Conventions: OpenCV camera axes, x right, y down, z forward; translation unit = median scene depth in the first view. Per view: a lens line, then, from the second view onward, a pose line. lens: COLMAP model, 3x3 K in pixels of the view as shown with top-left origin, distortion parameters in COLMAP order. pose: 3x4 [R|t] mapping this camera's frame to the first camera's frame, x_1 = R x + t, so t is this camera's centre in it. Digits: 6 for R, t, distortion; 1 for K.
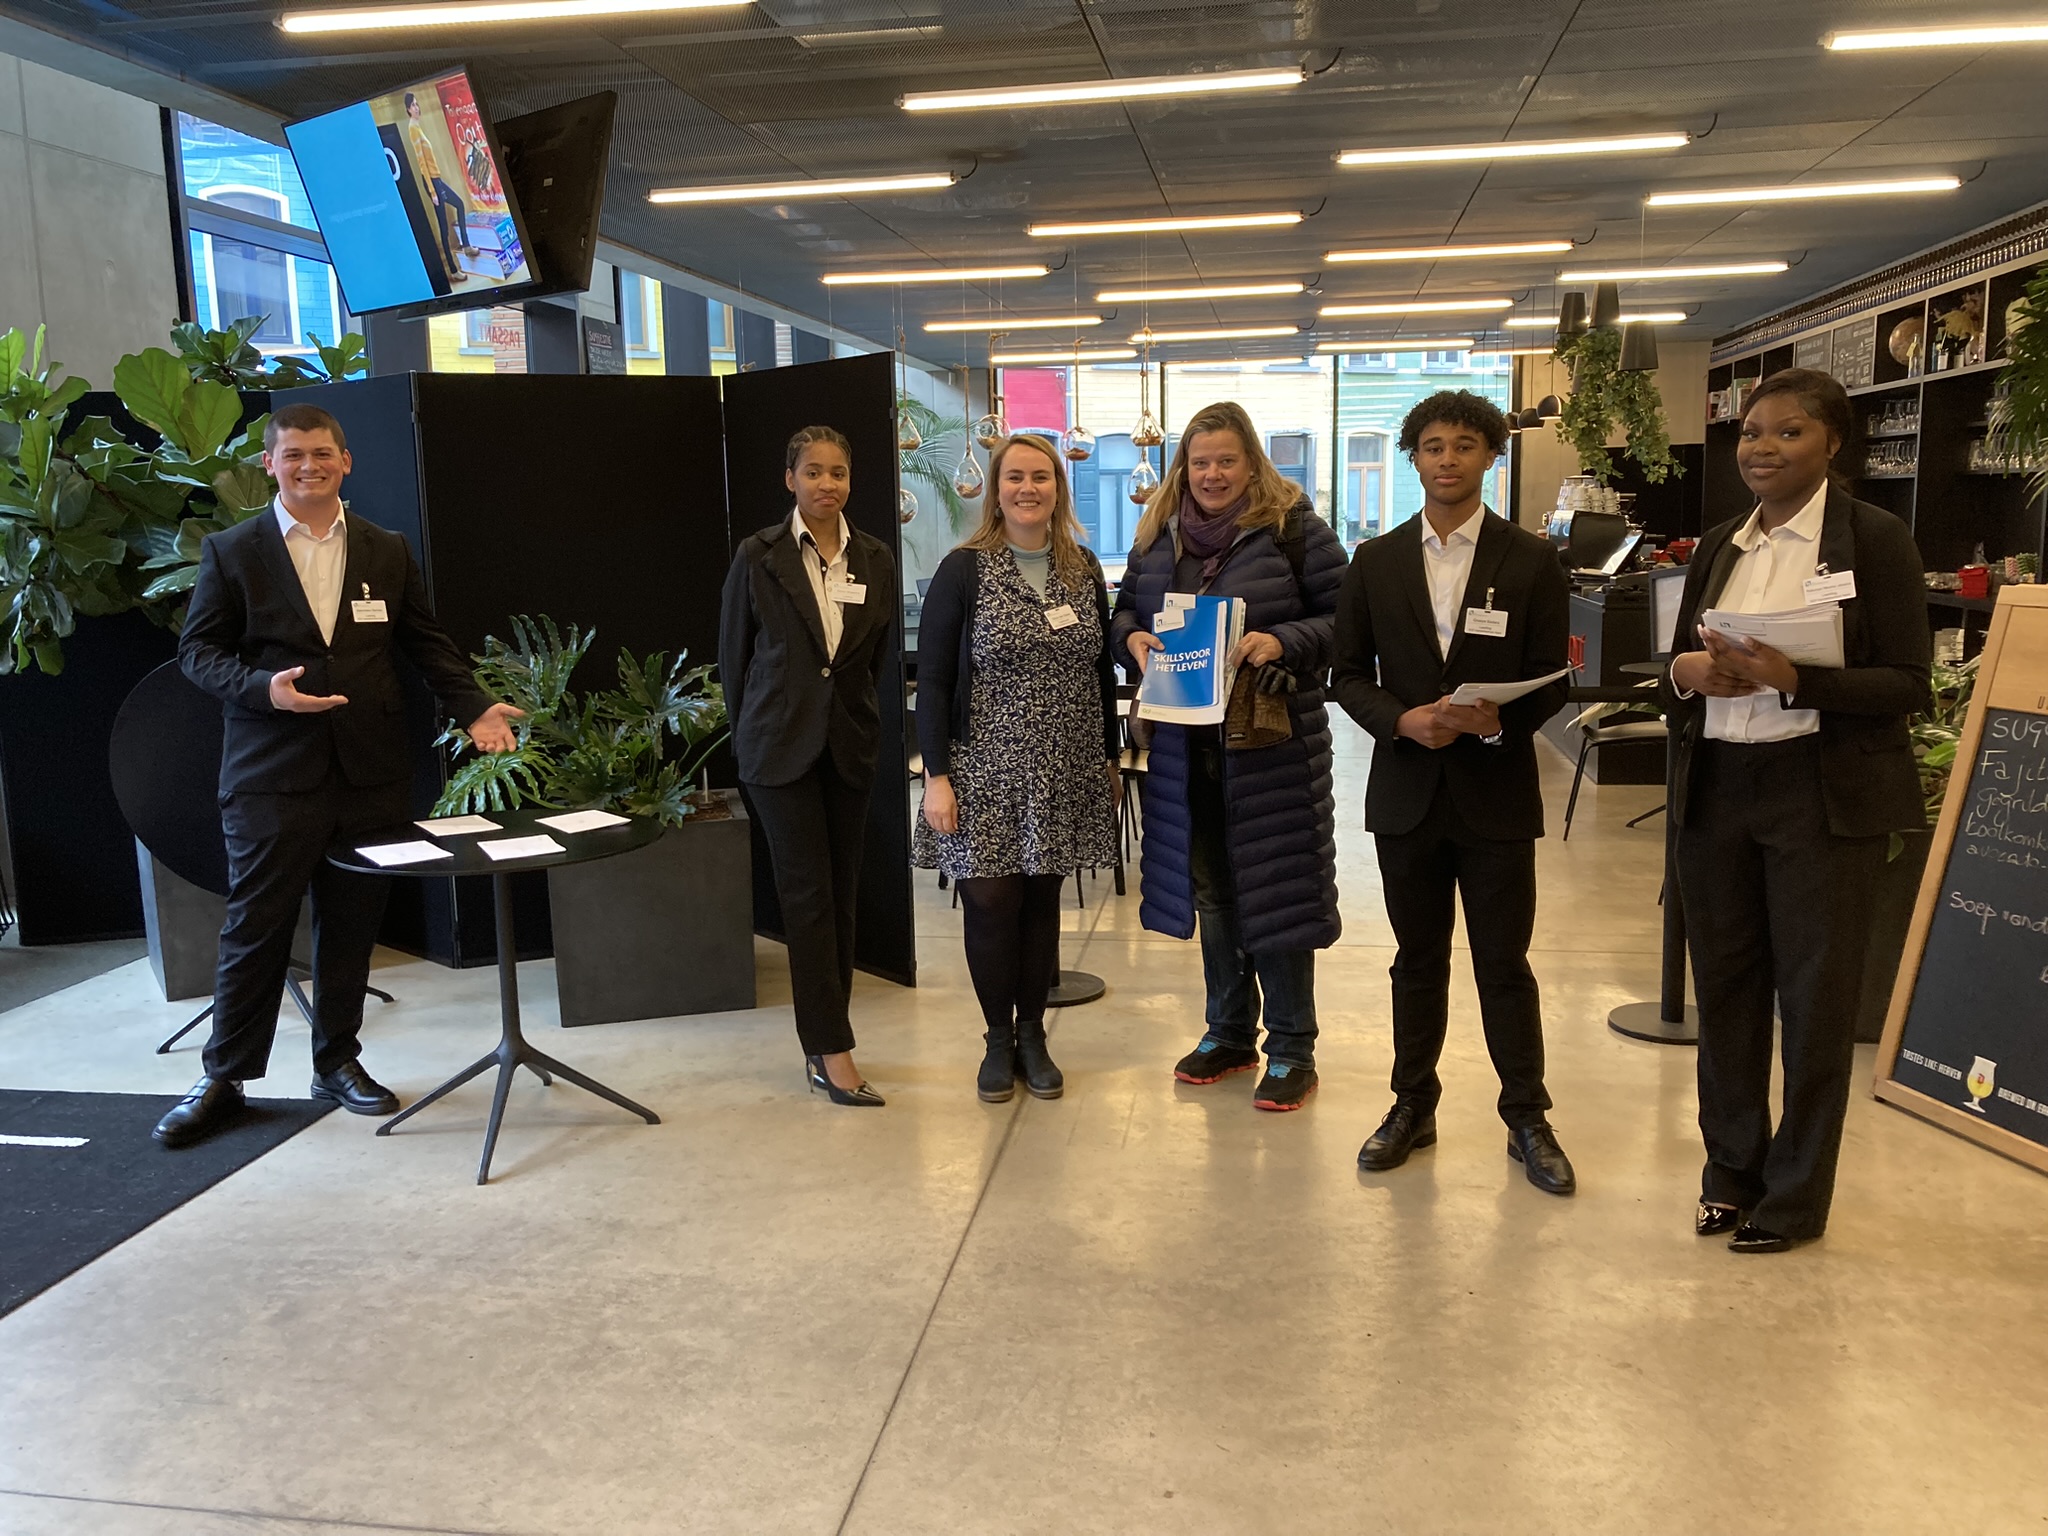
lens RADIAL K [[1644.3, 0, 1021.7], [0, 1644.3, 755.7], [0, 0, 1]] dist [-0.004510, 0.010559]
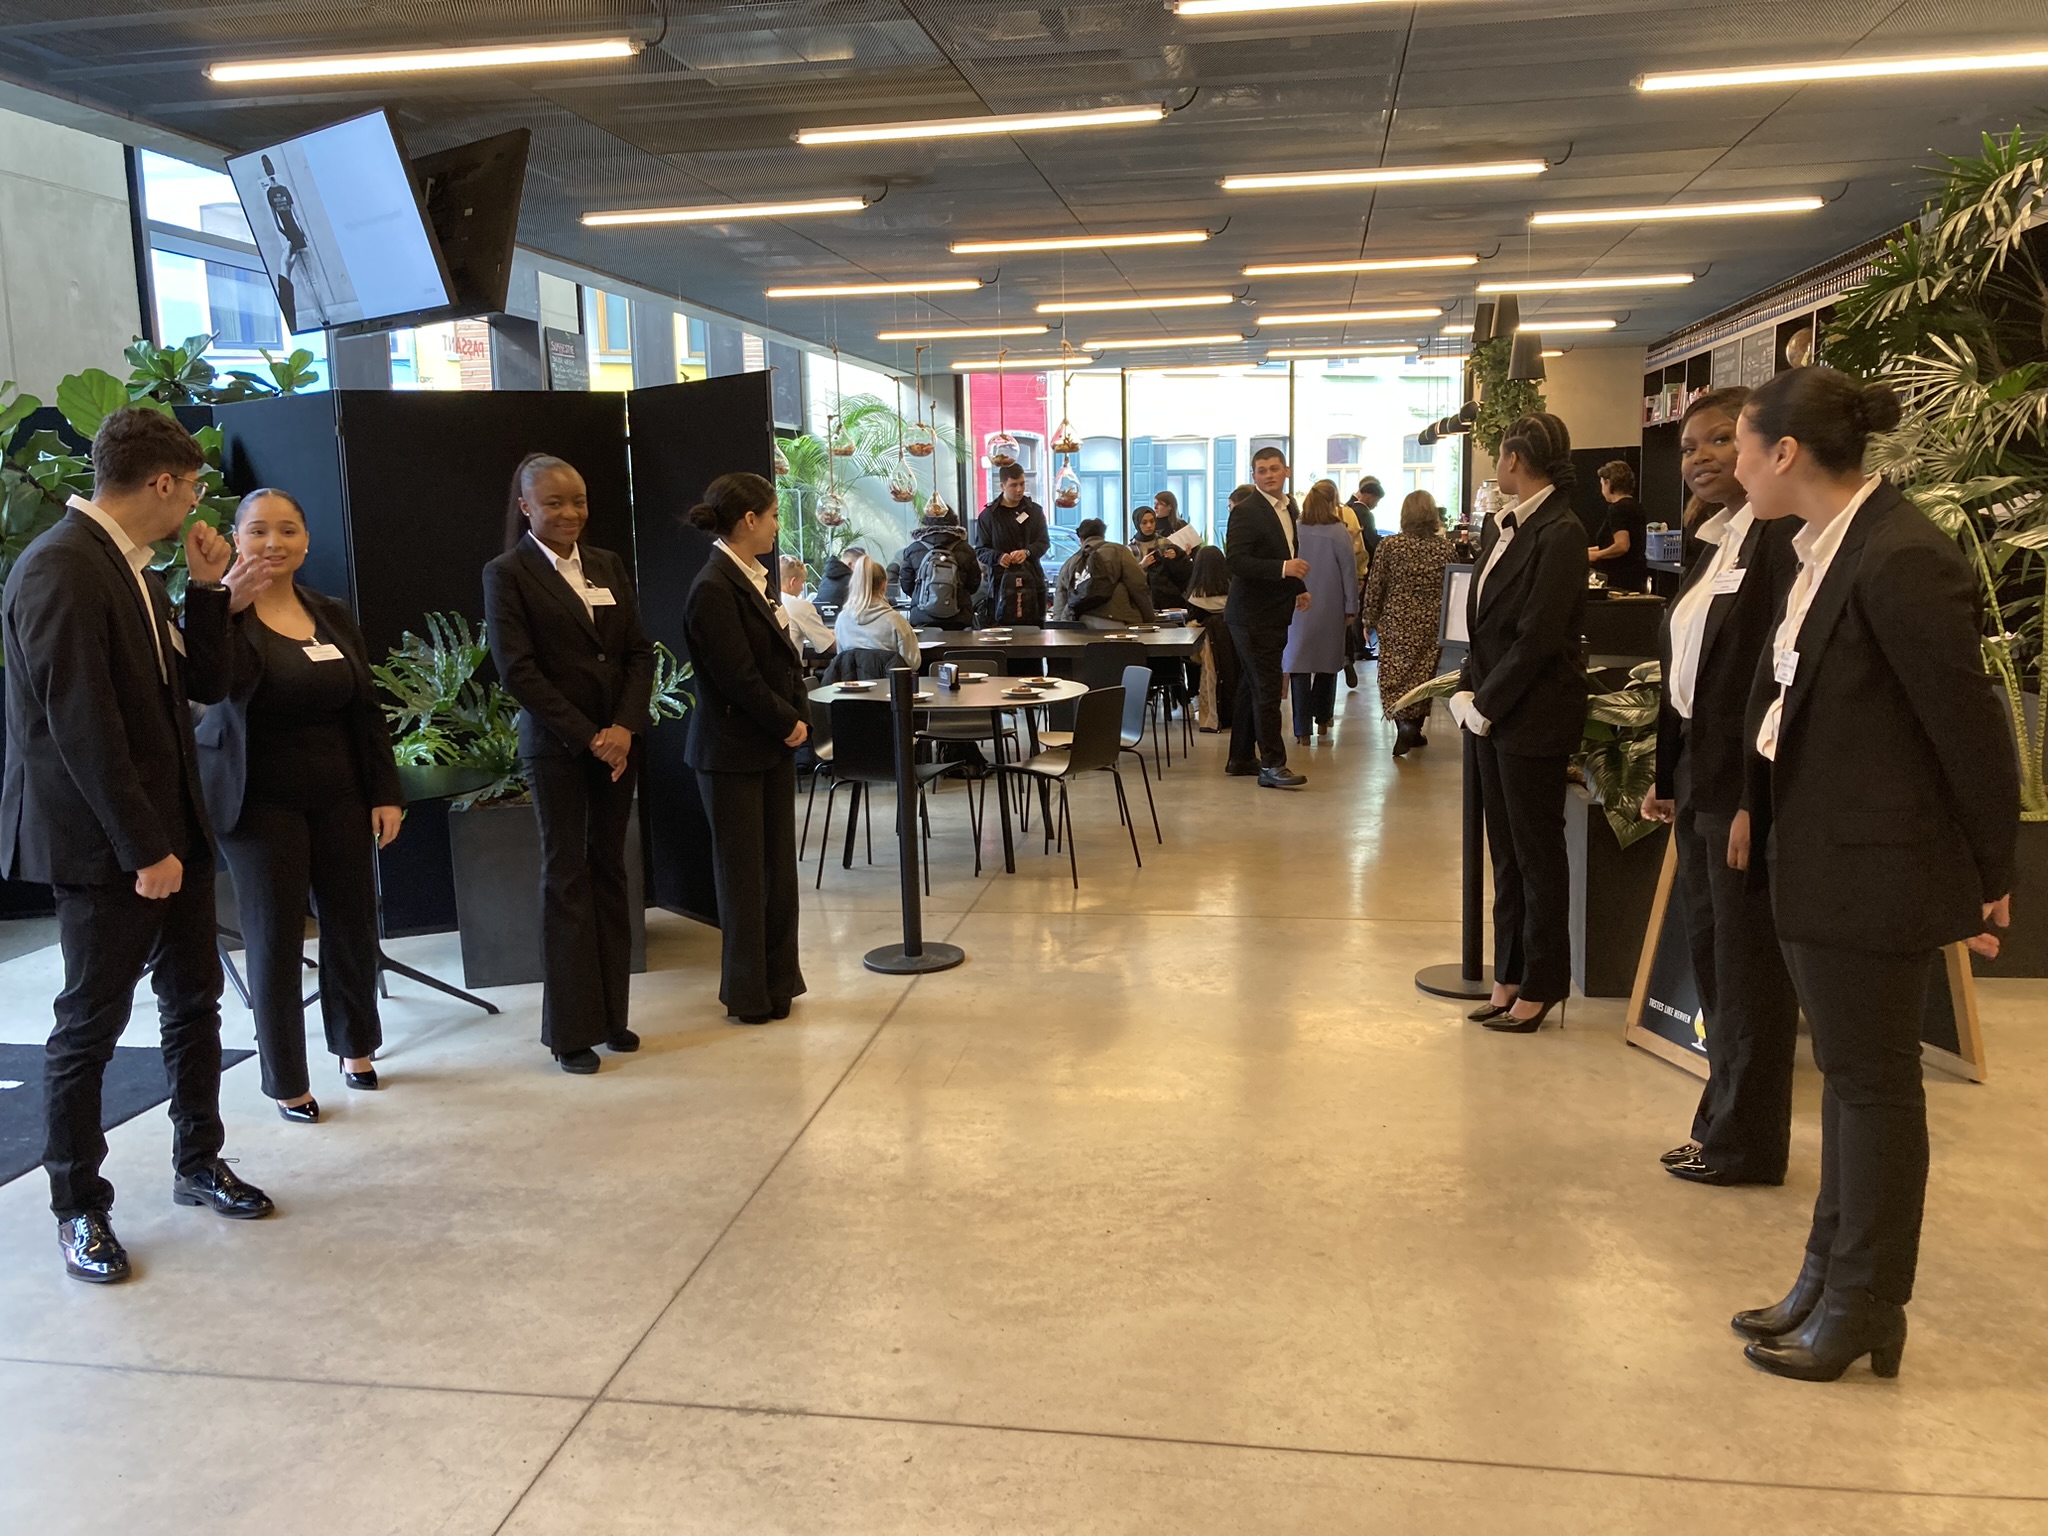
lens RADIAL K [[1641.1, 0, 1027.8], [0, 1641.1, 752.9], [0, 0, 1]] dist [0.003624, -0.006830]
pose [[0.999998, -0.001818, -0.000655, 0.106516], [0.001816, 0.999997, -0.001775, 0.012342], [0.000658, 0.001774, 0.999998, -0.104959]]
